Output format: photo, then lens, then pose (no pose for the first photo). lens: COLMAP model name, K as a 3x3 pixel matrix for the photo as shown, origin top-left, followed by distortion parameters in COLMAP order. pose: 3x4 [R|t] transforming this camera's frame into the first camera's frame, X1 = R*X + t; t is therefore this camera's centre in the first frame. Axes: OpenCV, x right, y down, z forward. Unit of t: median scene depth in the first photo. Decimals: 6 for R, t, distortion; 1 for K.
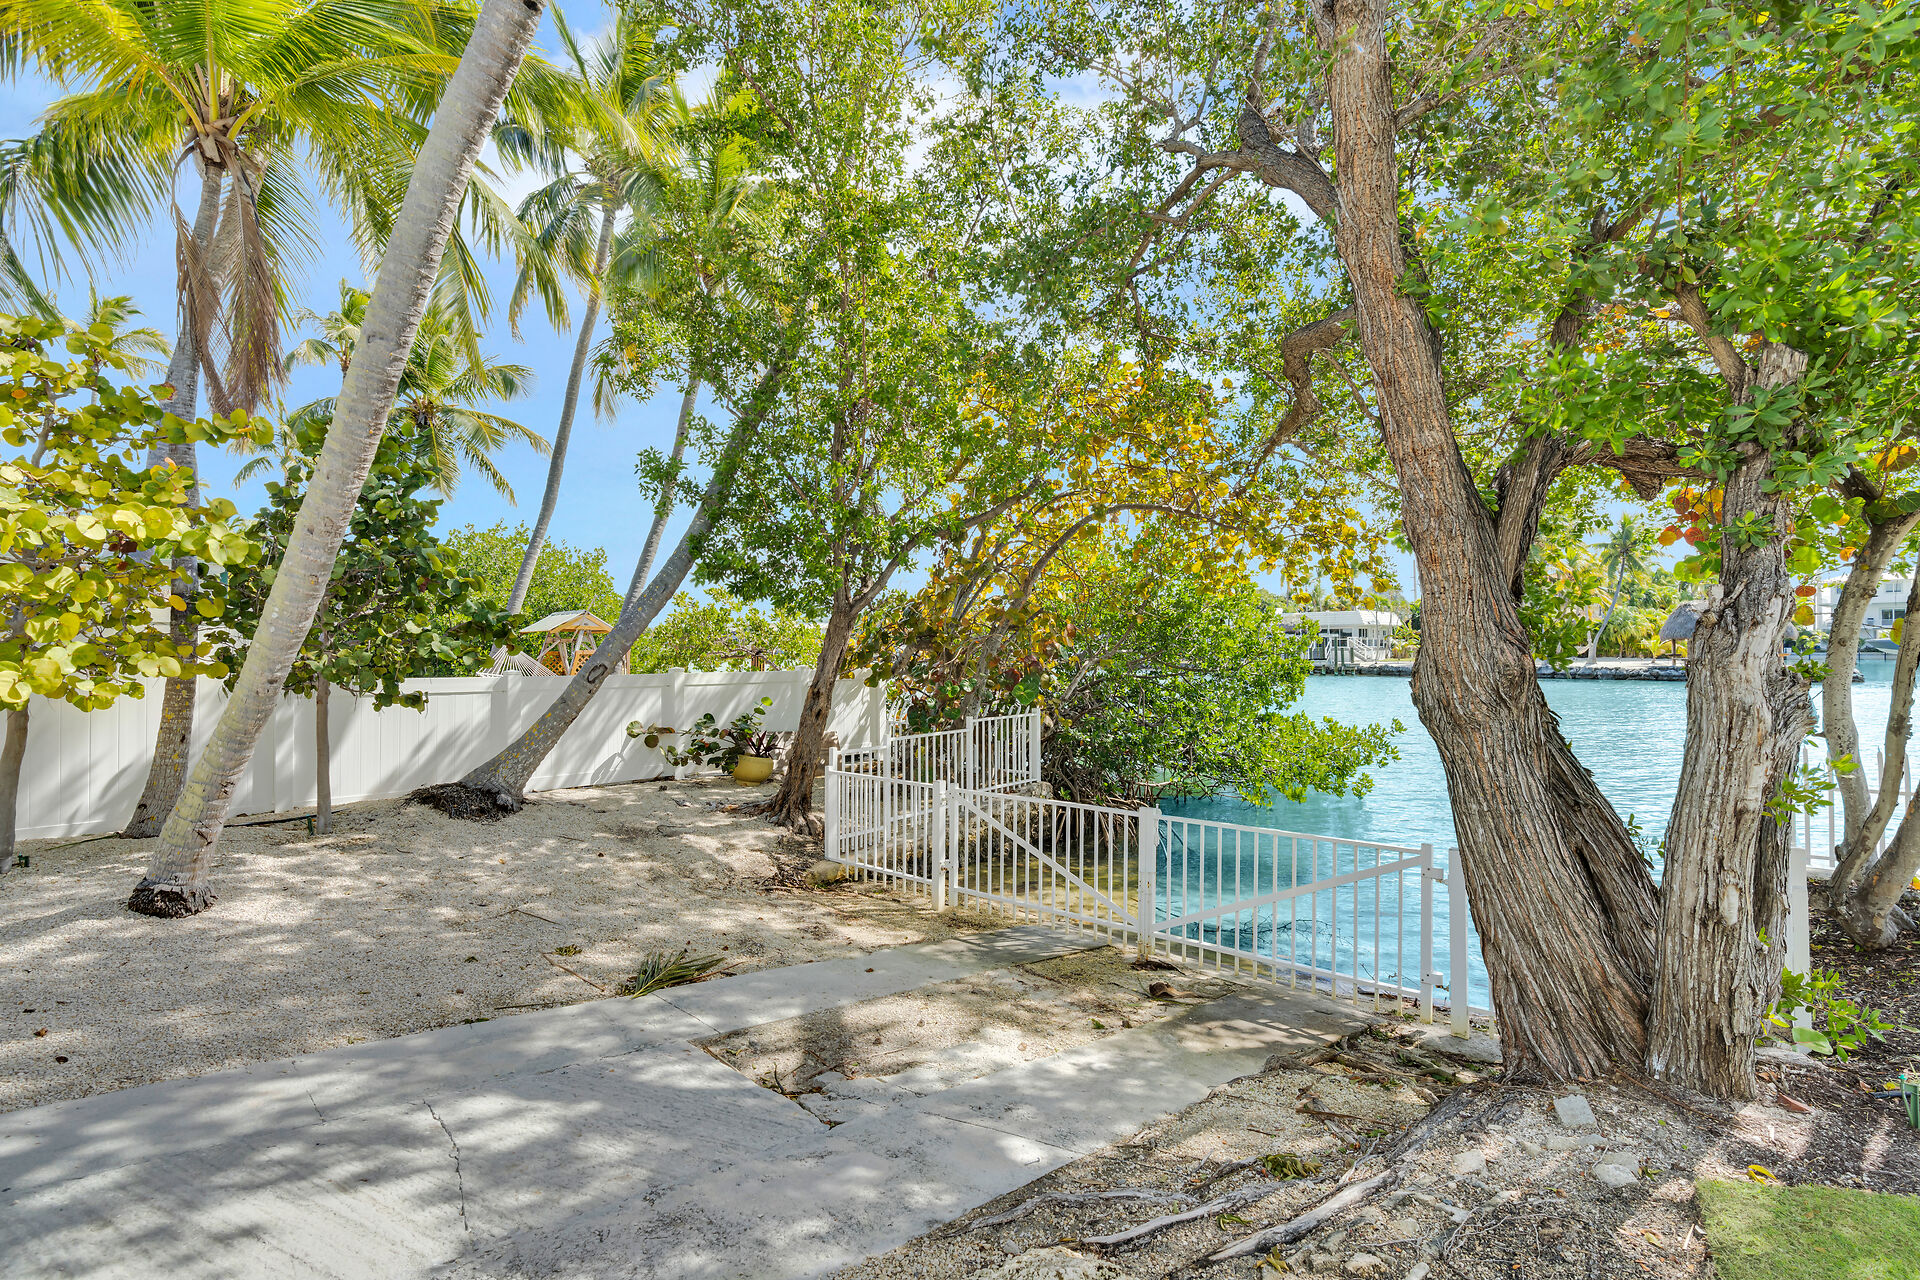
lens RADIAL K [[869.4, 0, 949.8], [0, 869.4, 648.0], [0, 0, 1]] dist [-0.003480, 0.000610]
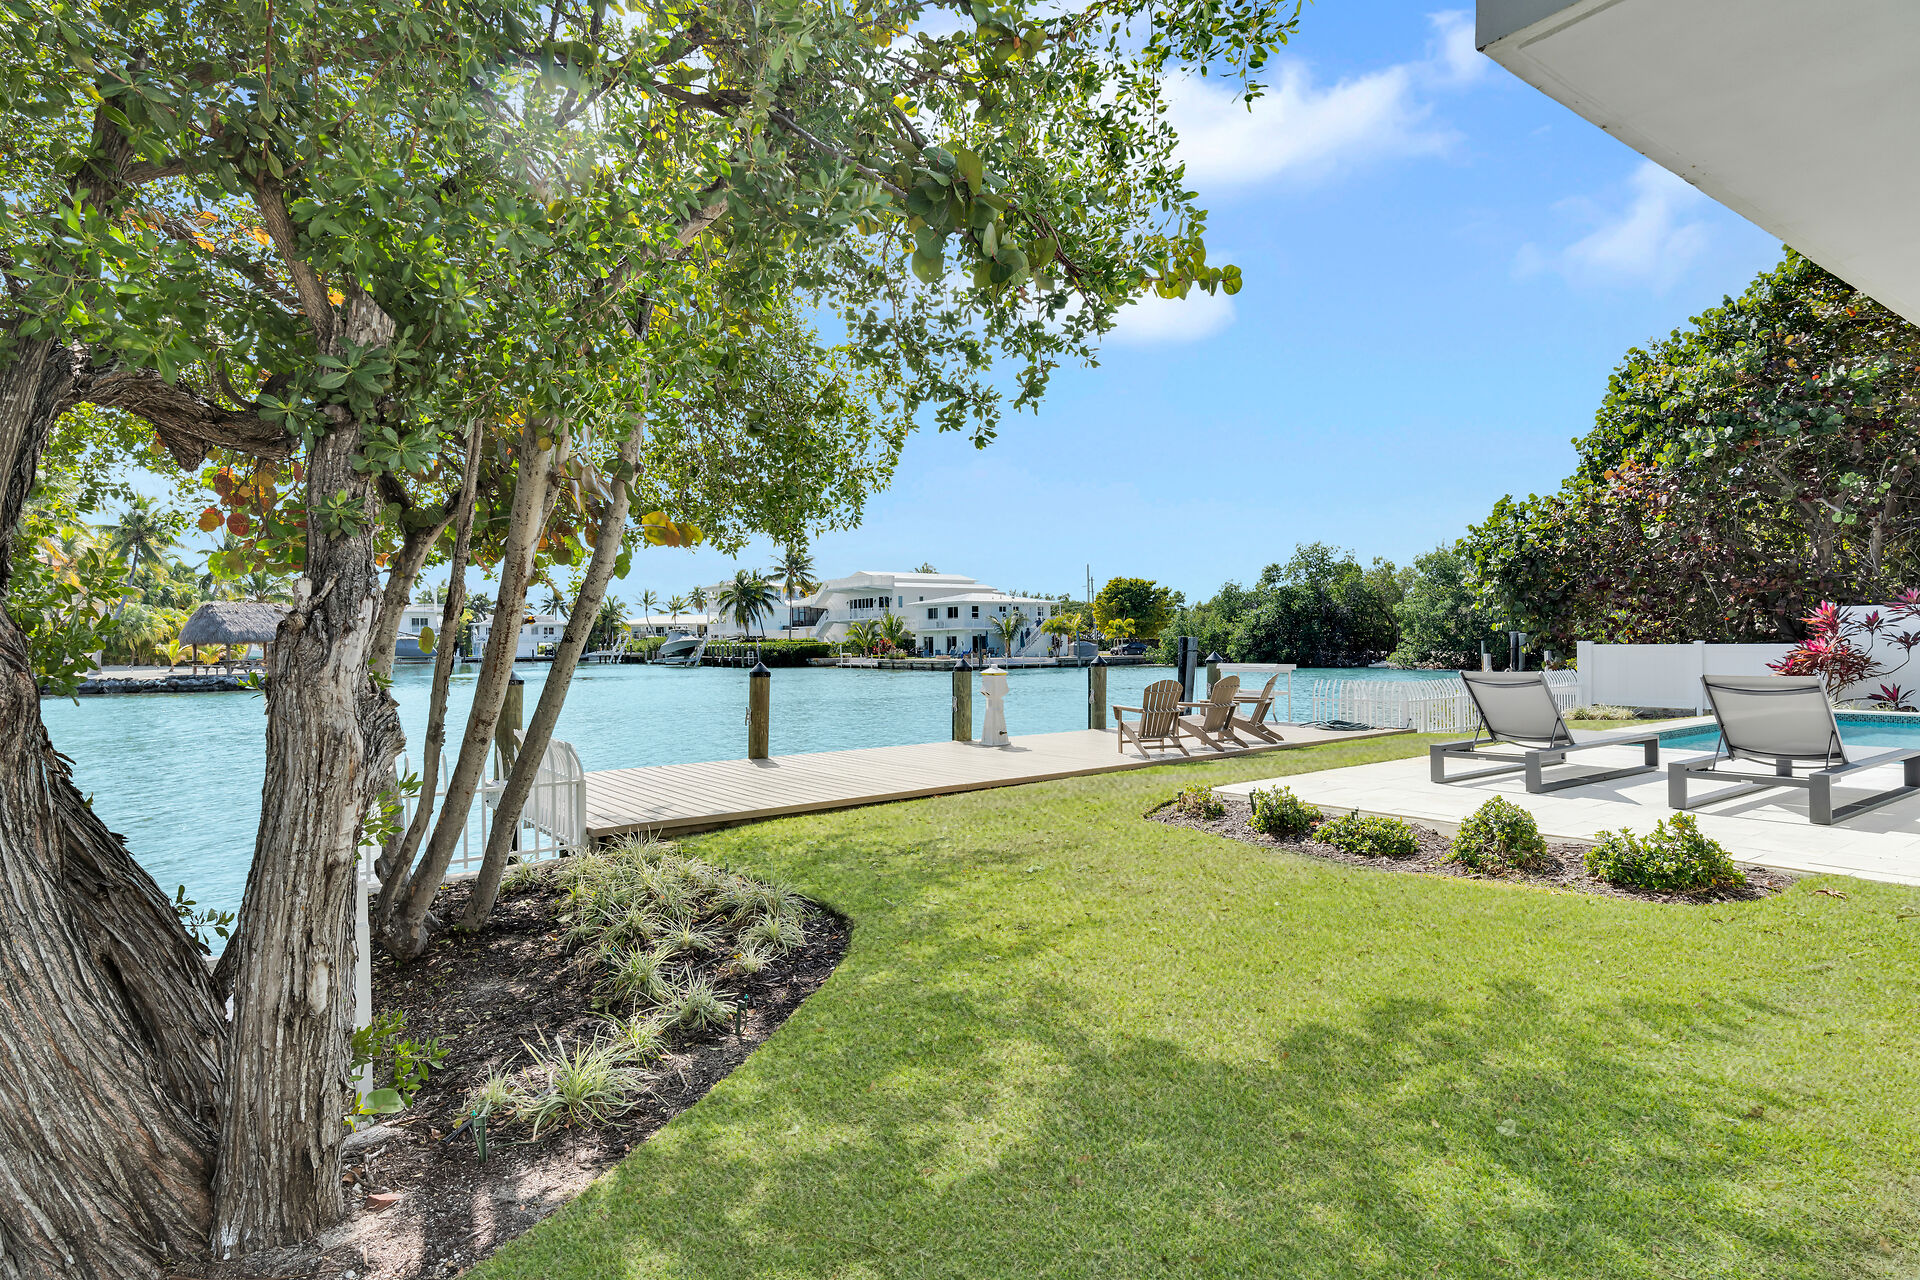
lens RADIAL K [[1014.7, 0, 960.0], [0, 1014.7, 640.0], [0, 0, 1]] dist [-0.003511, 0.002311]
pose [[0.224297, 0.009924, 0.974470, 0.118141], [0.003262, 0.999935, -0.010934, -0.005547], [-0.974515, 0.005631, 0.224250, 0.200664]]
